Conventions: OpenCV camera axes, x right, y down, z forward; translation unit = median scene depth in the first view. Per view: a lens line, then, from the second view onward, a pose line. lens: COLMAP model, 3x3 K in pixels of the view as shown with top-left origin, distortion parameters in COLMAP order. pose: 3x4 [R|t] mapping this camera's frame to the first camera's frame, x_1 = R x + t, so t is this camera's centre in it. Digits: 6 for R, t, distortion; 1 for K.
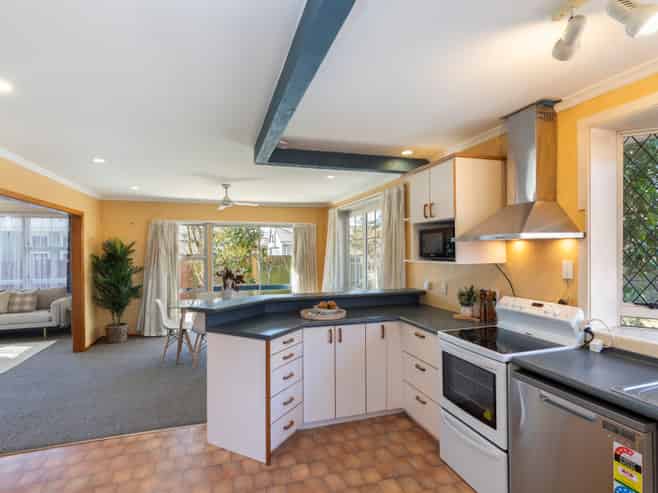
lens RADIAL K [[338.3, 0, 329.1], [0, 338.3, 249.6], [0, 0, 1]] dist [-0.004609, -0.000600]
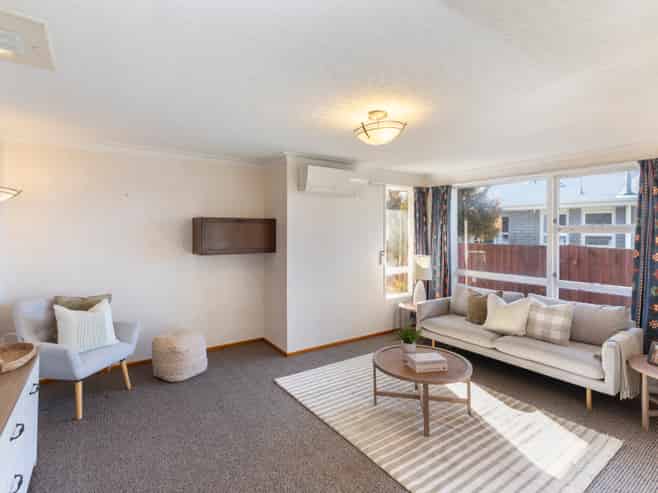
lens RADIAL K [[338.3, 0, 329.8], [0, 338.3, 244.5], [0, 0, 1]] dist [-0.004609, -0.000600]
pose [[0.283860, 0.030662, -0.958375, -0.473992], [-0.000744, 0.999495, 0.031757, 0.003358], [0.958865, -0.008302, 0.283739, 0.486129]]
